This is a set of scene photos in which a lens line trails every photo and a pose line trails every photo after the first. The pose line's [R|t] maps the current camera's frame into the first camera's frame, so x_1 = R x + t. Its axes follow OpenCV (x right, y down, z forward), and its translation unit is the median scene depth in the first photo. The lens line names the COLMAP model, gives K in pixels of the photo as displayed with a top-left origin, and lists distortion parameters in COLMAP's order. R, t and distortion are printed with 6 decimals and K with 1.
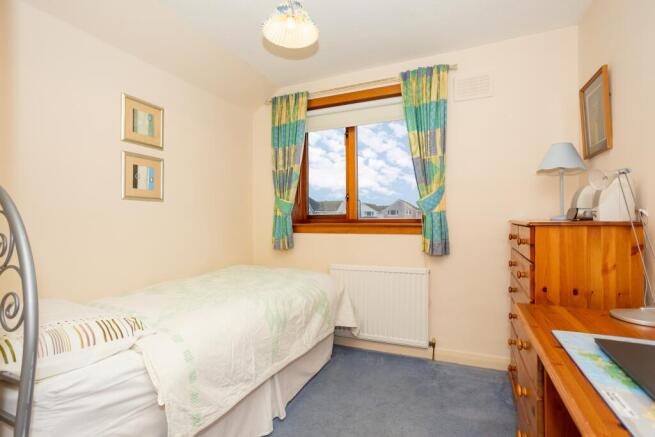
lens RADIAL K [[319.4, 0, 327.5], [0, 319.4, 218.5], [0, 0, 1]] dist [-0.001548, 0.000016]
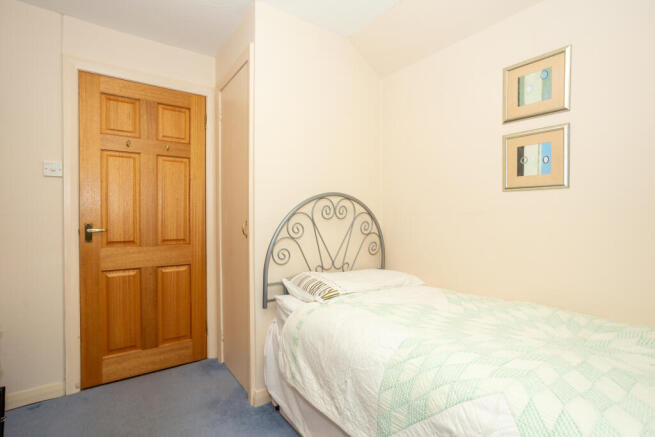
lens RADIAL K [[352.2, 0, 376.8], [0, 352.2, 219.2], [0, 0, 1]] dist [0.002601, 0.000866]
pose [[-0.475987, 0.024173, -0.879120, 0.354296], [0.001163, 0.999639, 0.026857, -0.009031], [0.879451, 0.011761, -0.475843, 1.090945]]
